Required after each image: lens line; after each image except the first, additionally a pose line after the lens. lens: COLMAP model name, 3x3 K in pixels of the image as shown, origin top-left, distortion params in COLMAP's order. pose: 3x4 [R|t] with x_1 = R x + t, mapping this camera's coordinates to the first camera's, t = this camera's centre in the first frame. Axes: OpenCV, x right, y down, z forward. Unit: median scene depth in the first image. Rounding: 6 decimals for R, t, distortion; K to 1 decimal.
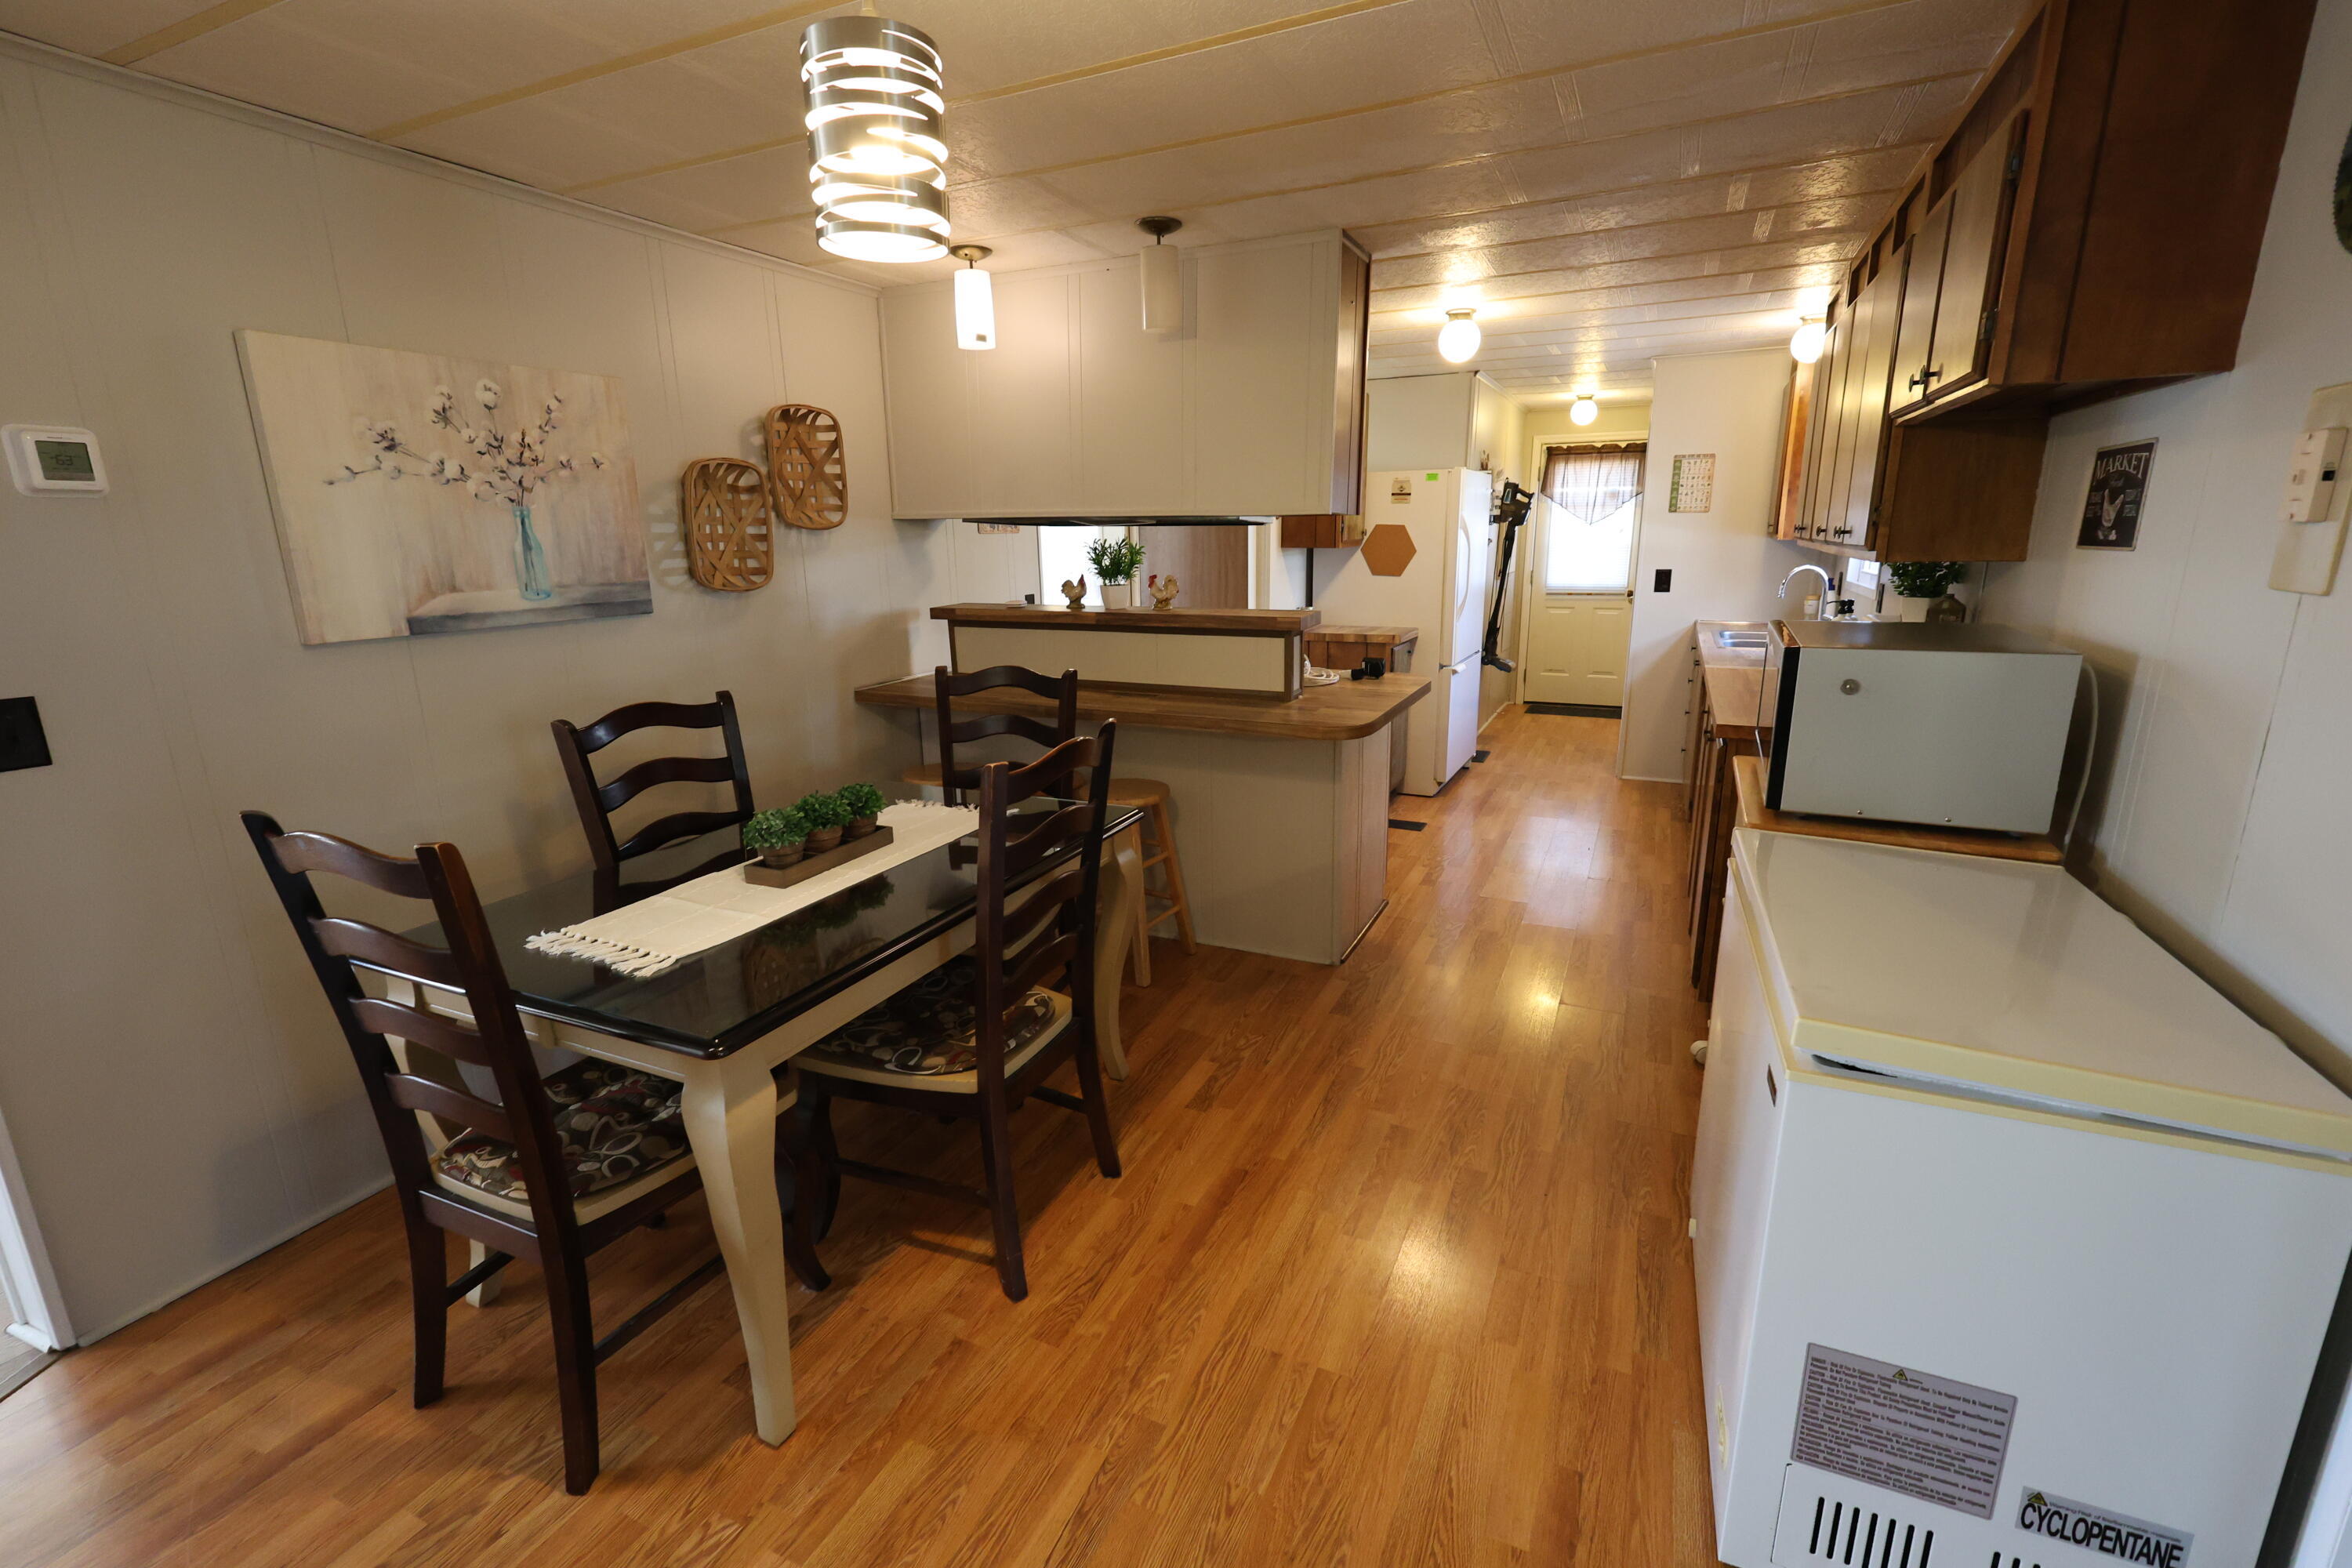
lens RADIAL K [[1013.2, 0, 1182.6], [0, 1013.2, 783.2], [0, 0, 1]] dist [0.002602, 0.000132]
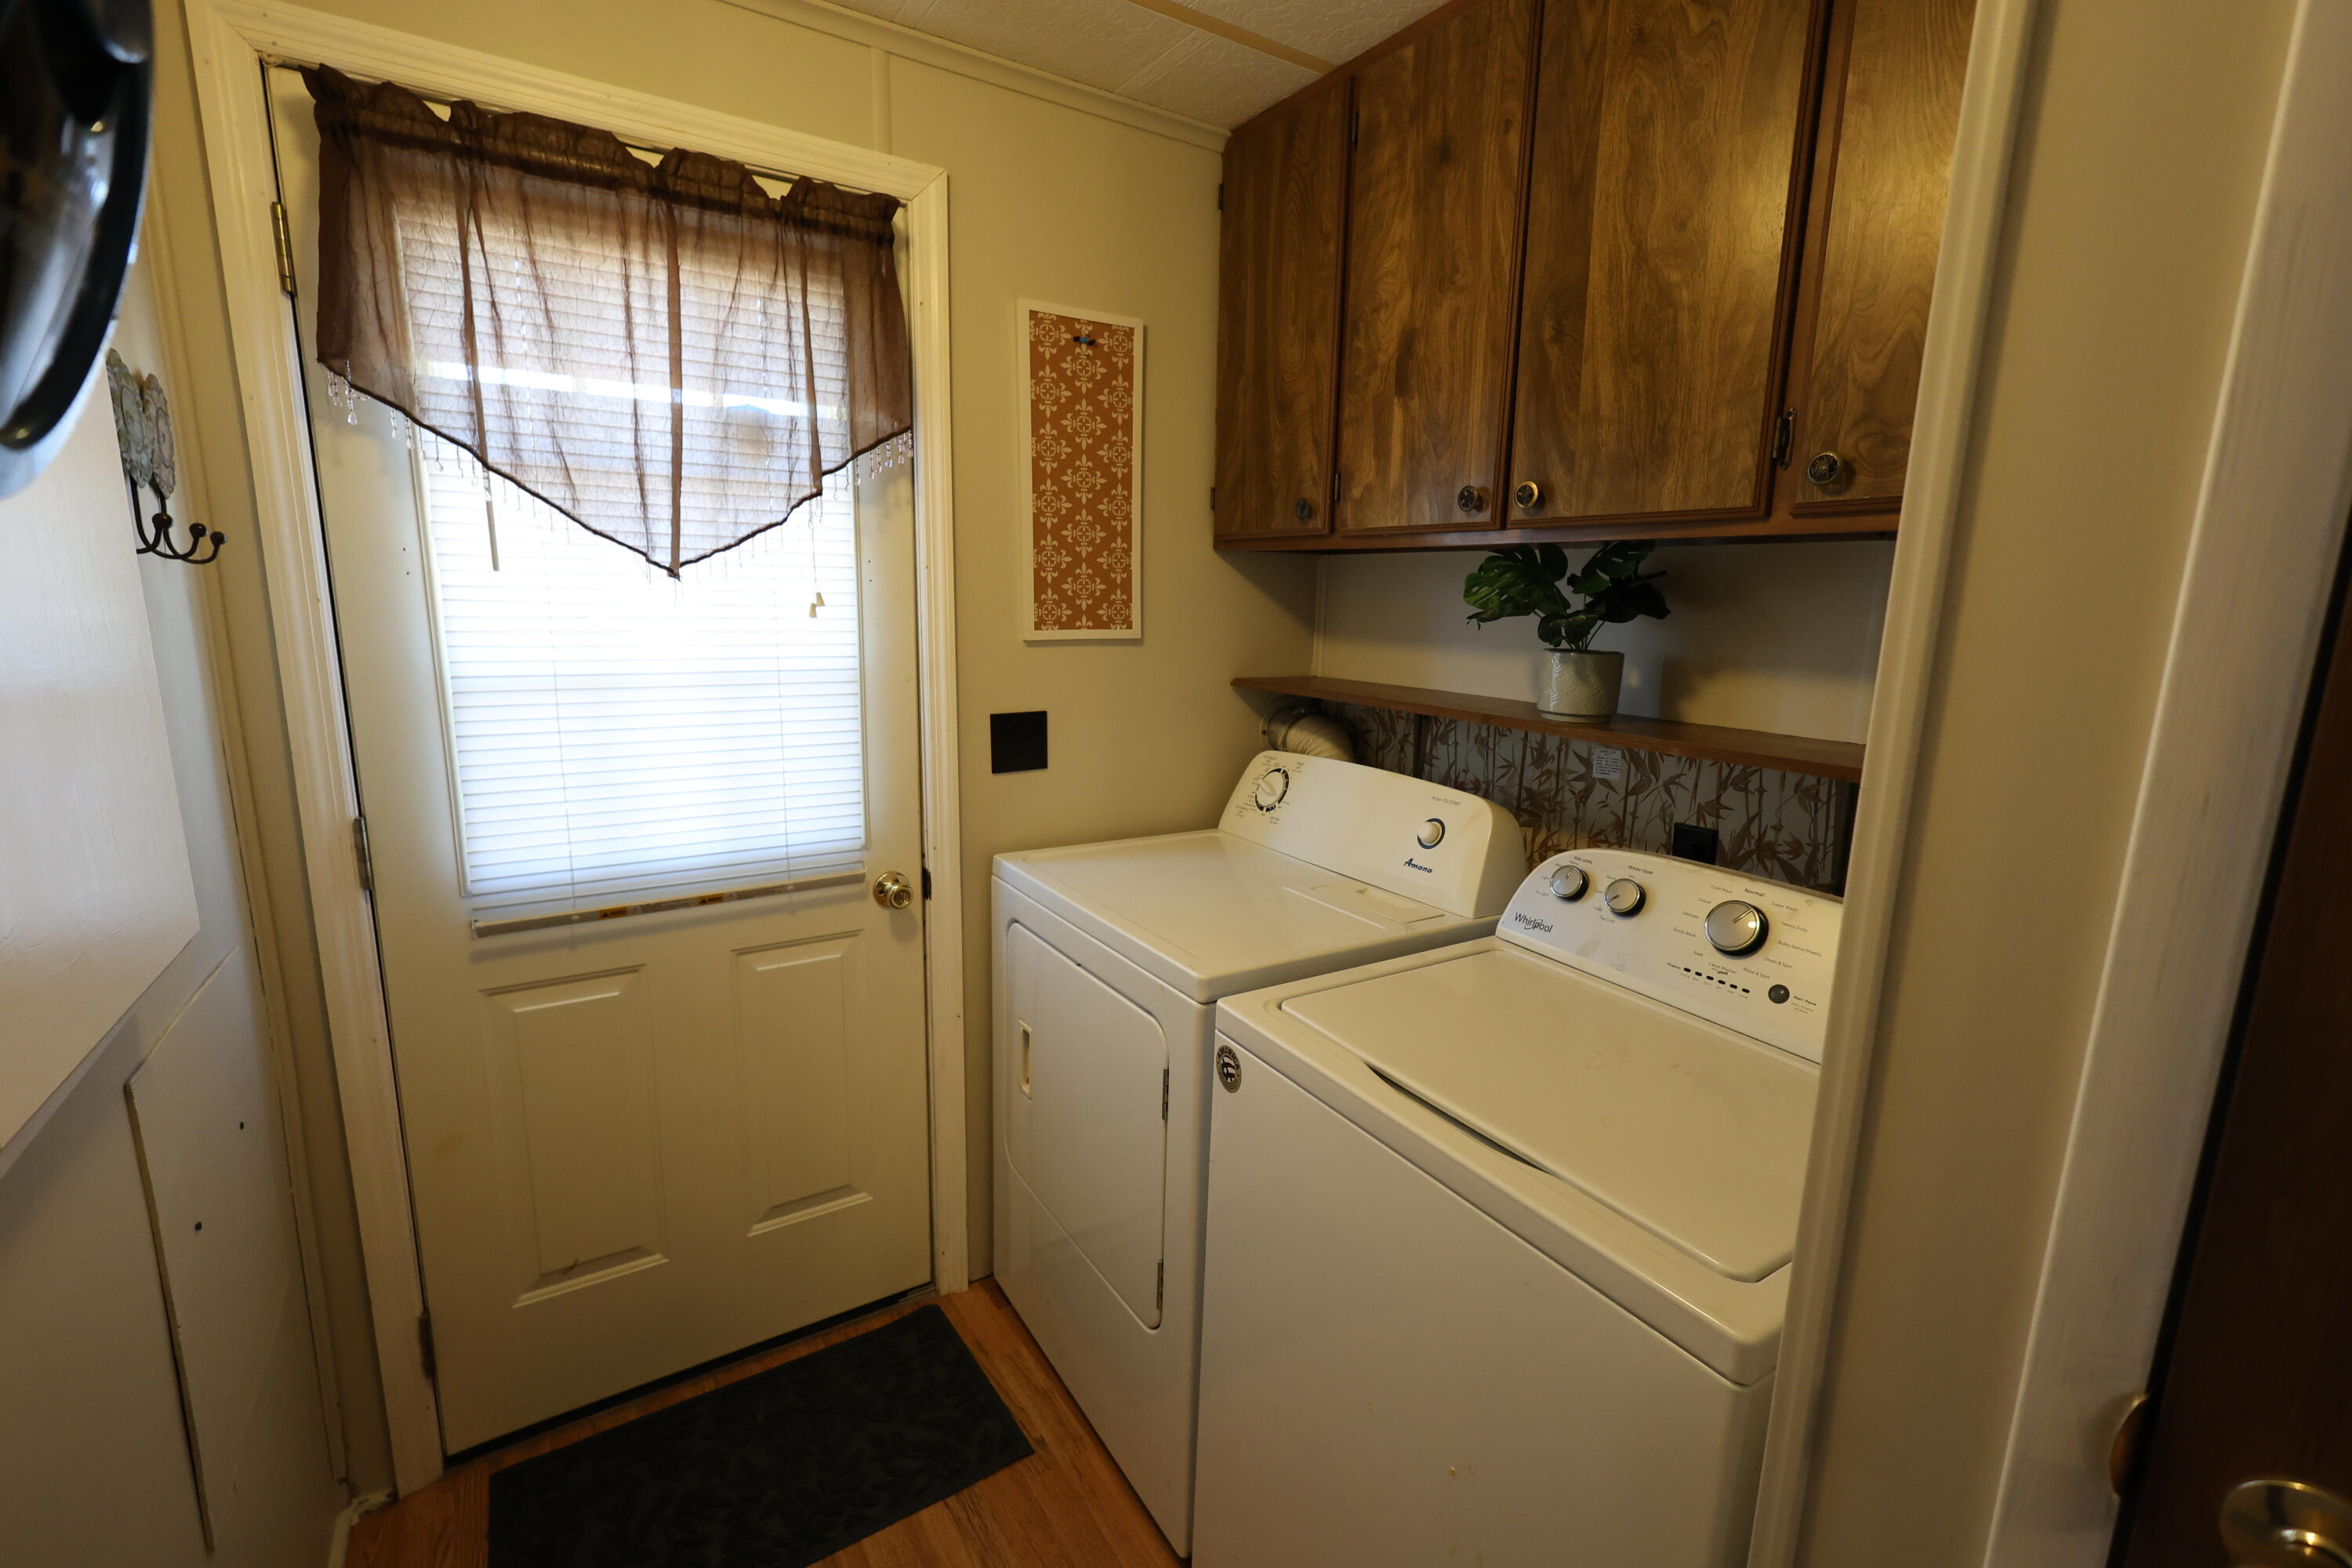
lens RADIAL K [[1013.2, 0, 1183.9], [0, 1013.2, 778.0], [0, 0, 1]] dist [0.002602, 0.000132]
pose [[0.539133, -0.124881, 0.832911, 0.294797], [0.171041, 0.984572, 0.036907, -0.211804], [-0.824670, 0.122564, 0.552175, 0.834150]]
